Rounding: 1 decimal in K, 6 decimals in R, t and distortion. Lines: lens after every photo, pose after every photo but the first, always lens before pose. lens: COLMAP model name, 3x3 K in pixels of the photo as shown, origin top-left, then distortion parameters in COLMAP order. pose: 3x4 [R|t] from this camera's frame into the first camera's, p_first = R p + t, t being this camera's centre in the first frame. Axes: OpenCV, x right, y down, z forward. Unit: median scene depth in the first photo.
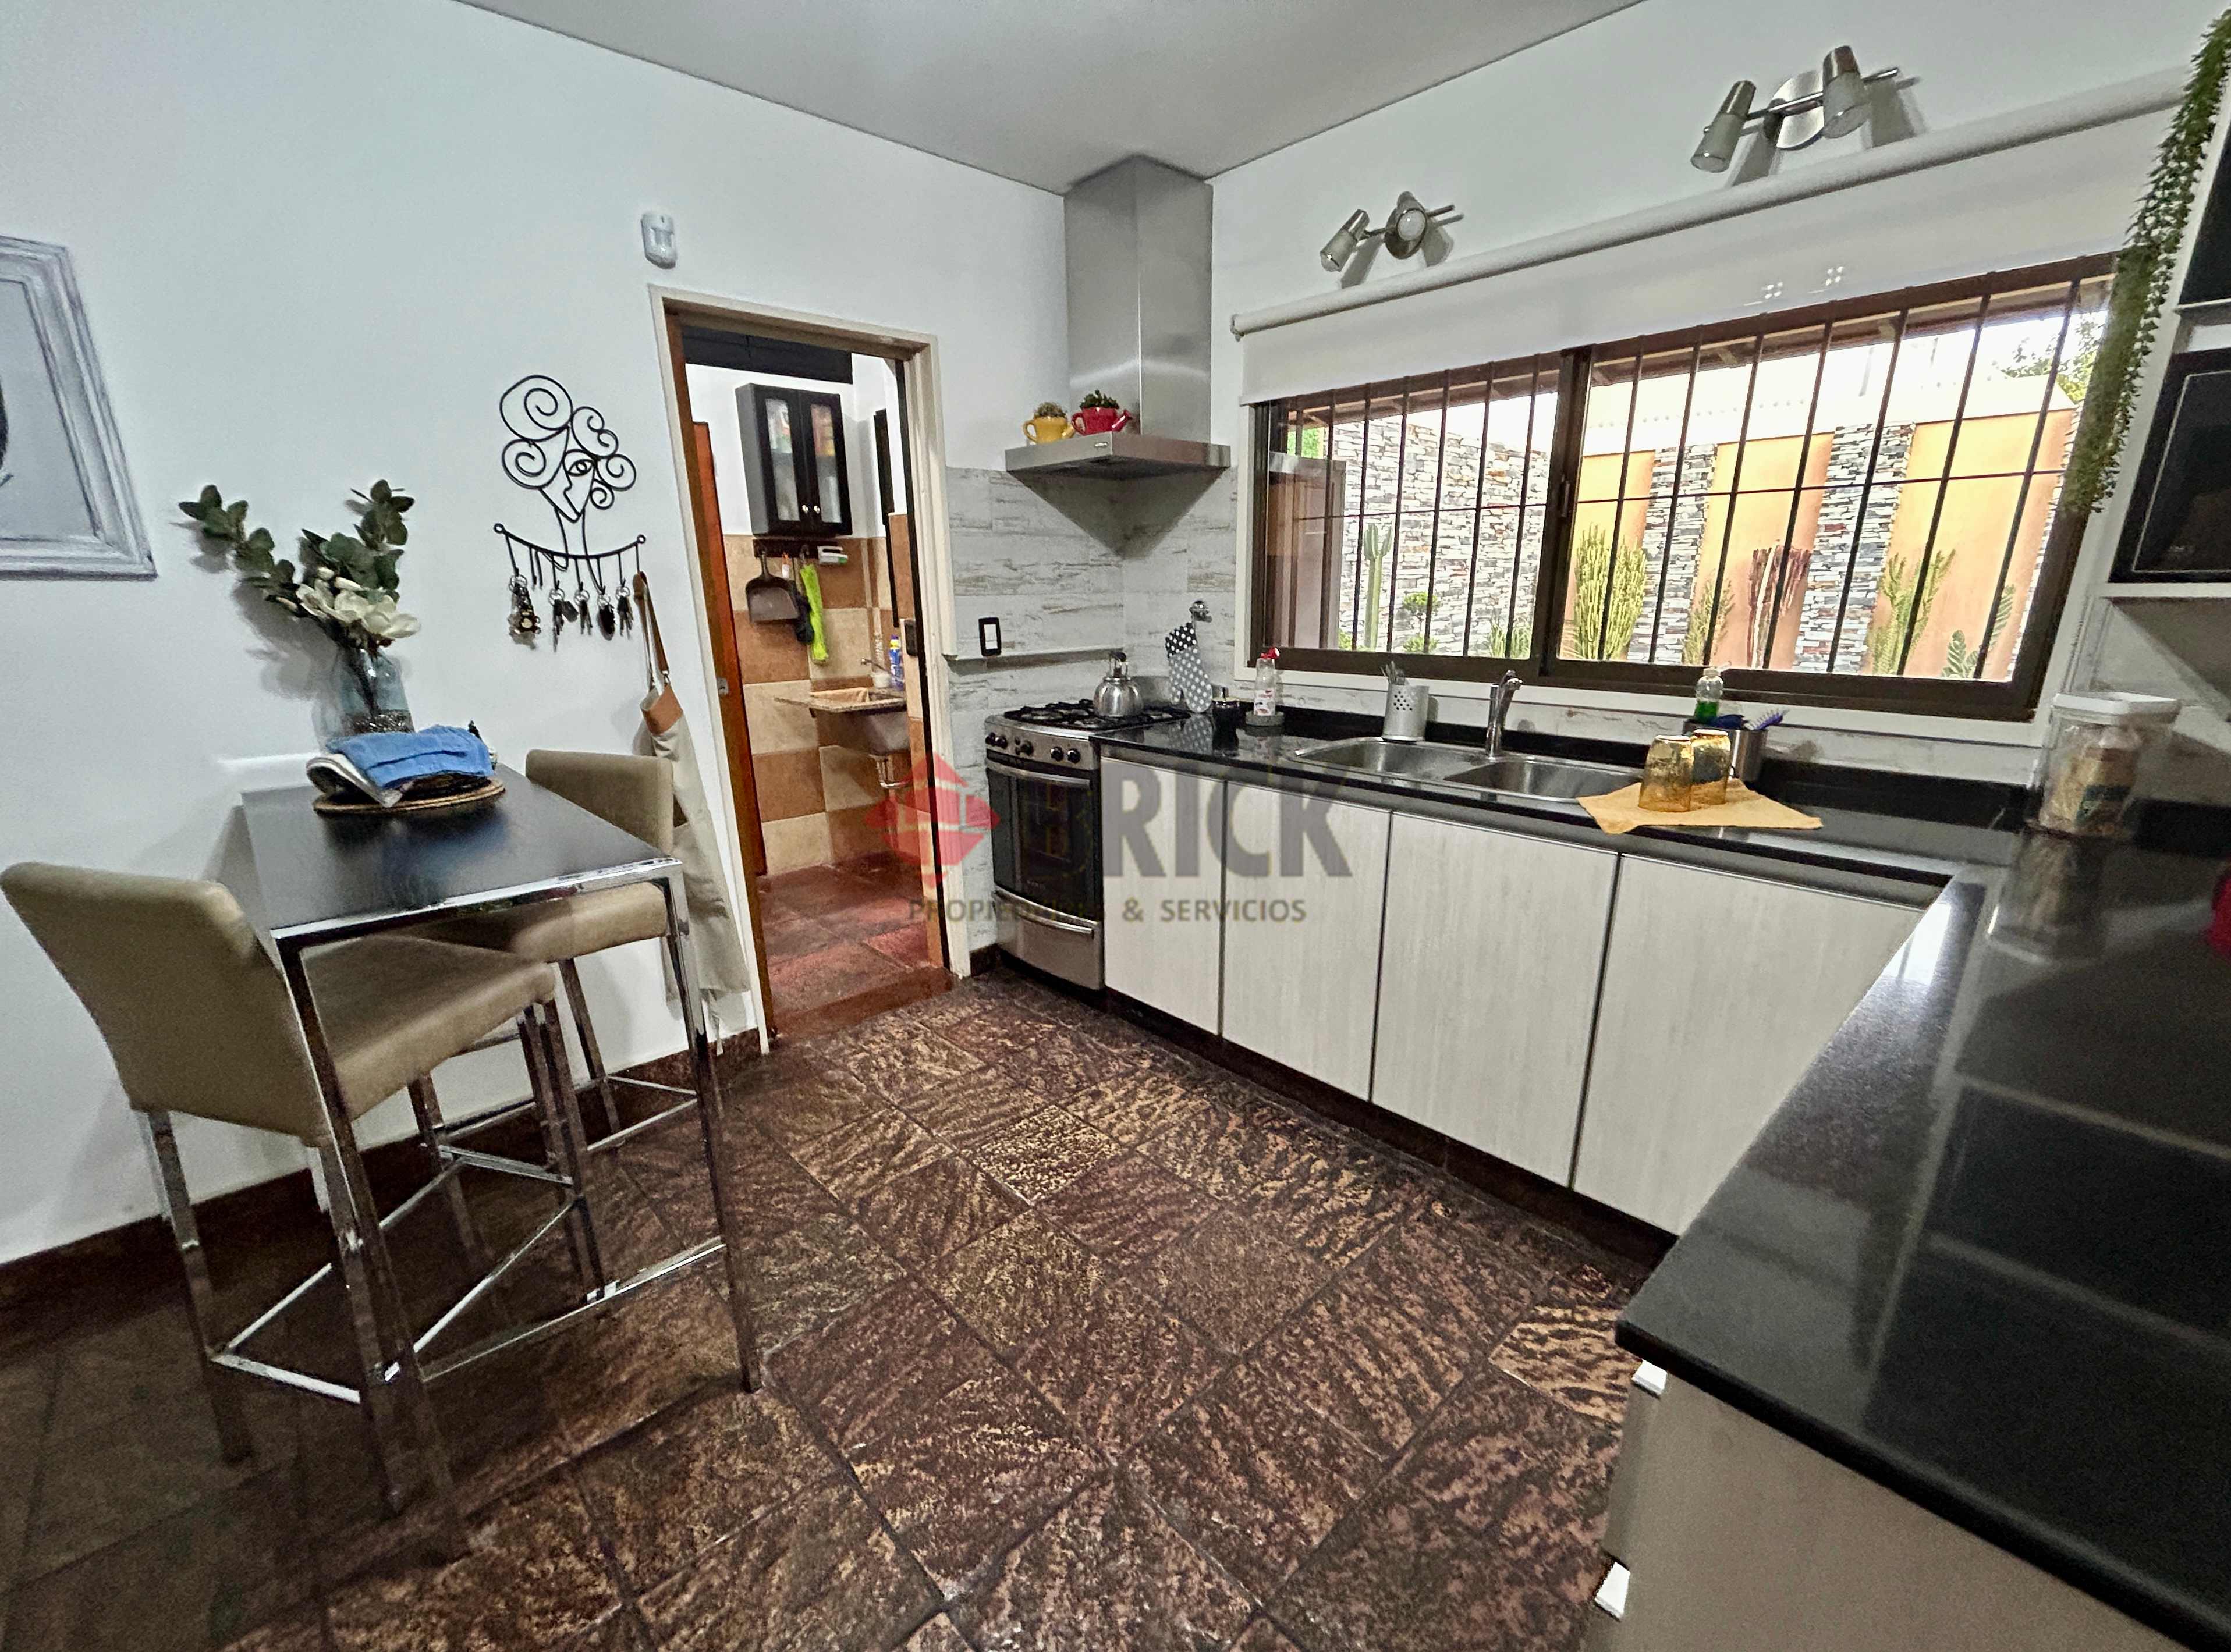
lens RADIAL K [[969.5, 0, 1170.7], [0, 969.5, 888.0], [0, 0, 1]] dist [0.002275, 0.000620]
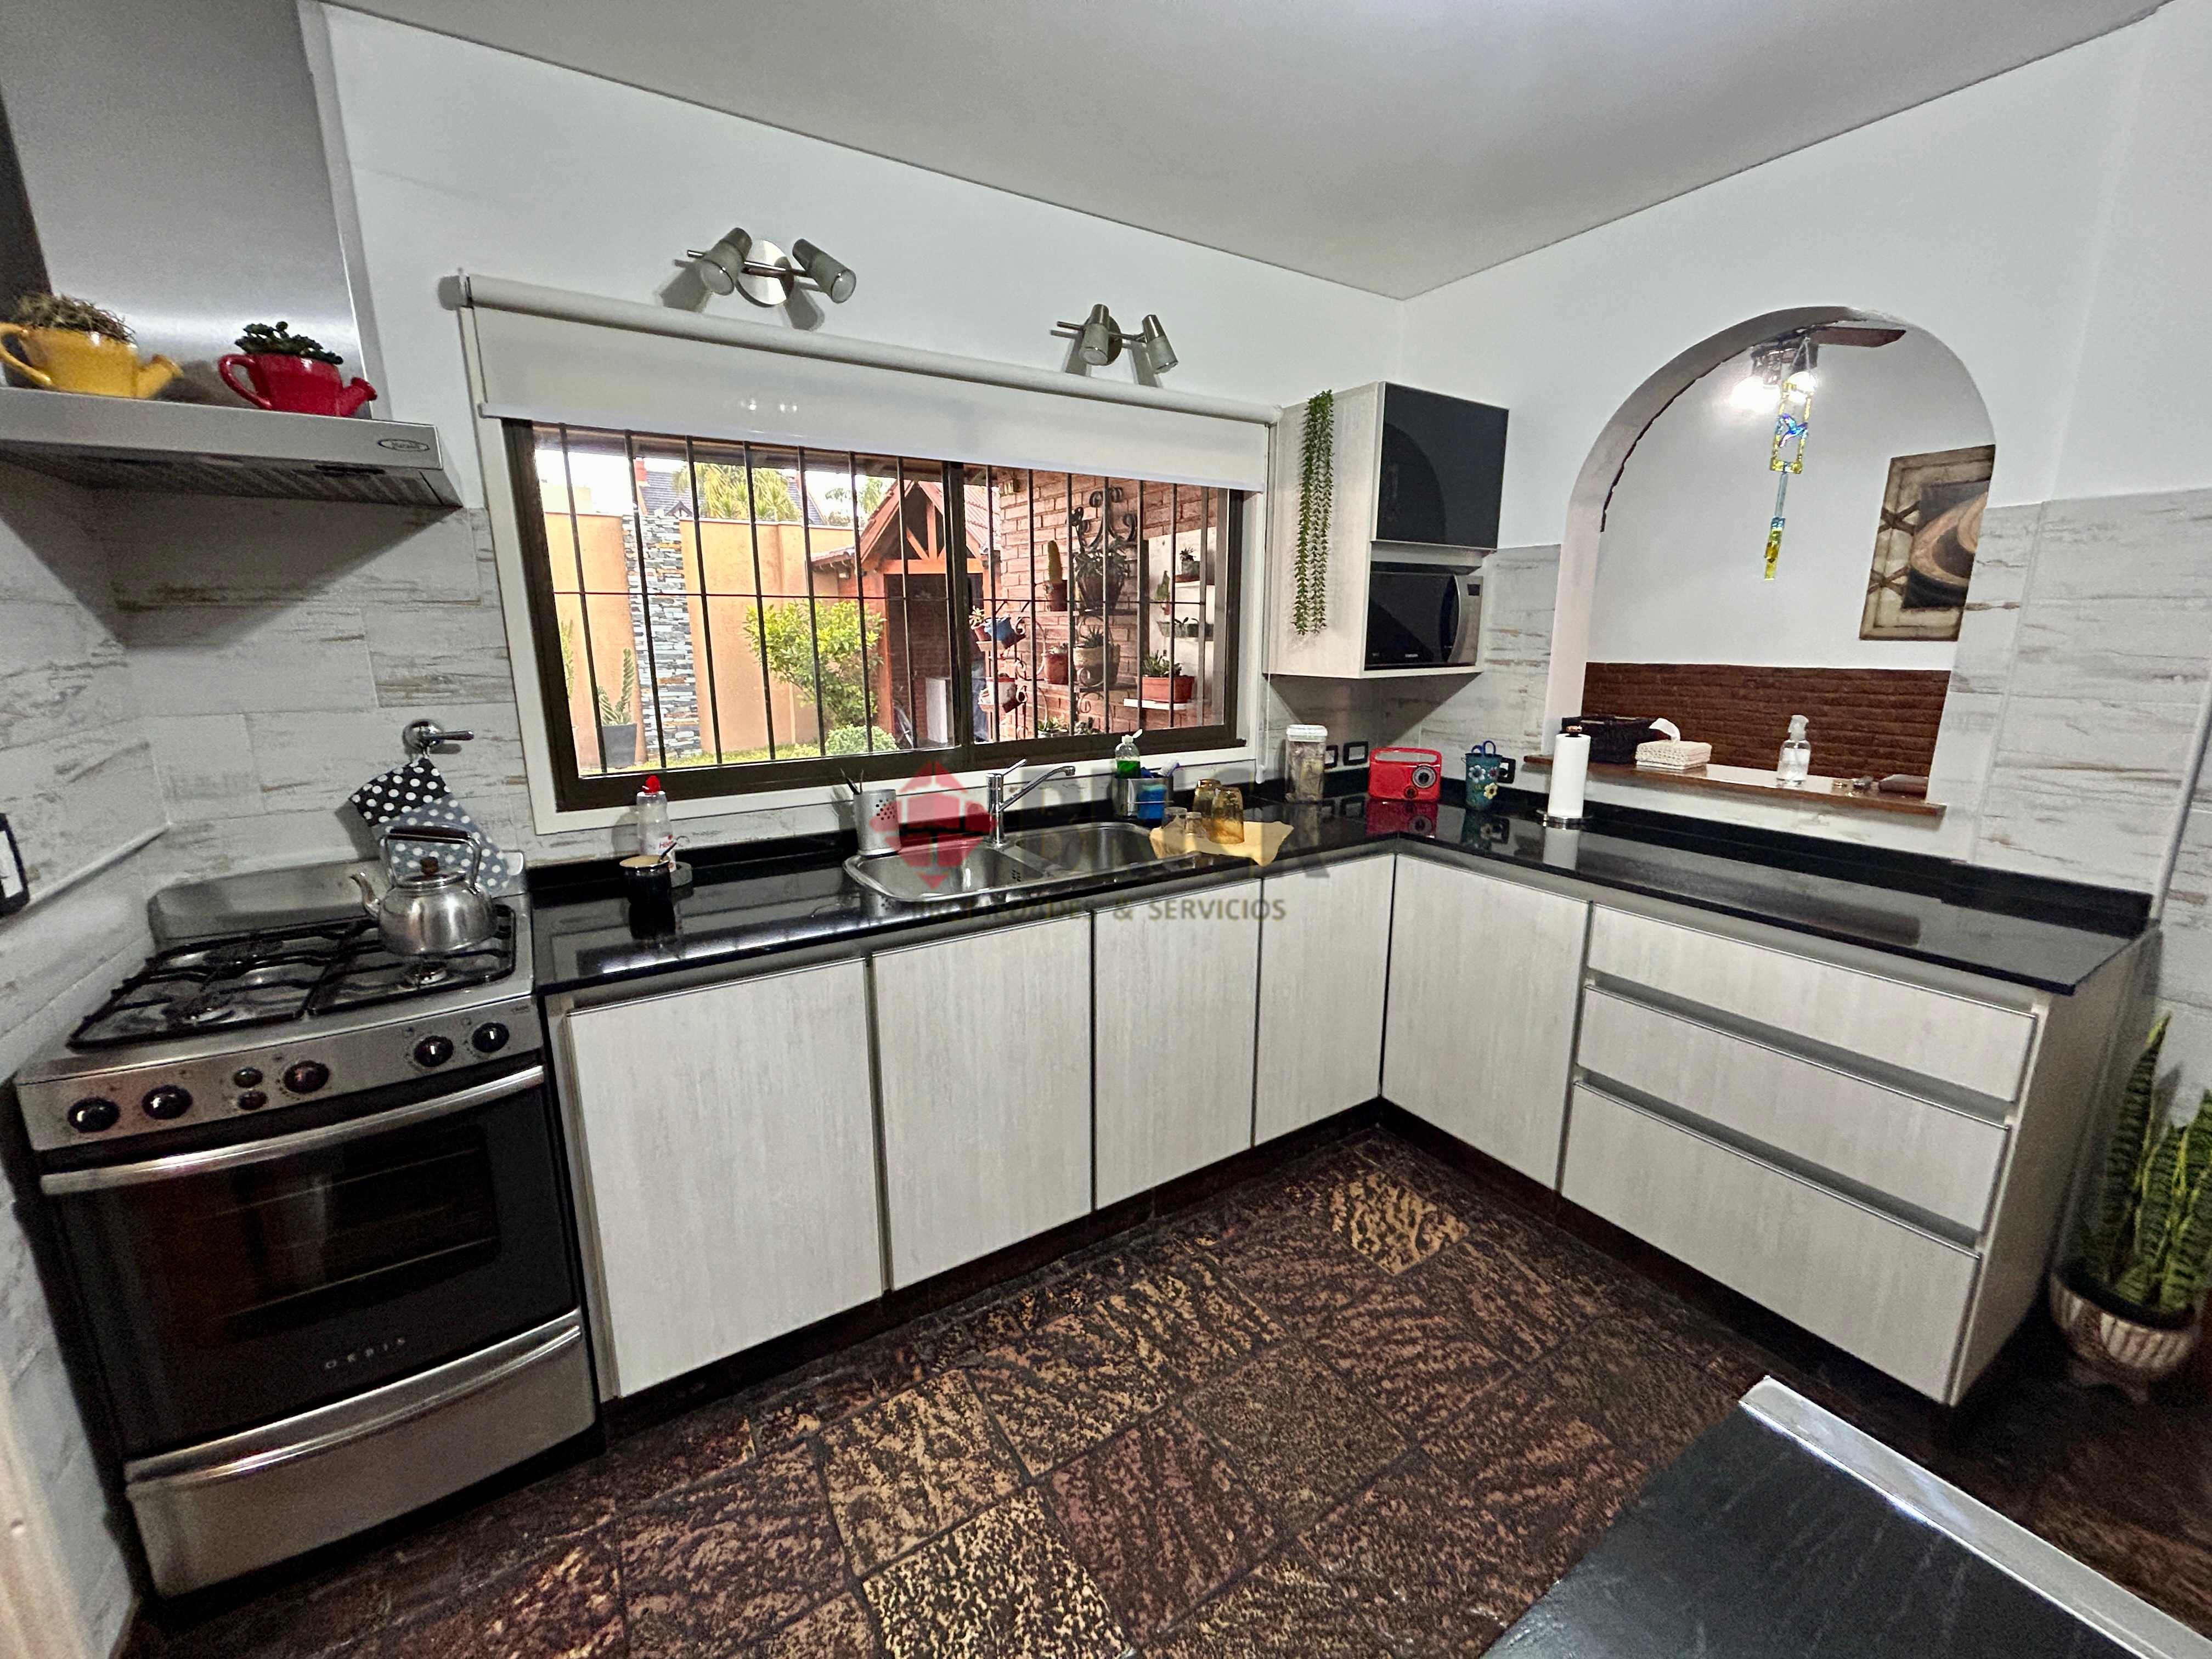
lens RADIAL K [[889.4, 0, 1101.3], [0, 889.4, 832.4], [0, 0, 1]] dist [-0.006301, 0.000137]
pose [[0.208083, -0.211556, 0.954958, -0.361736], [0.296771, 0.943960, 0.144454, -0.167945], [-0.932002, 0.253345, 0.259206, 0.445714]]
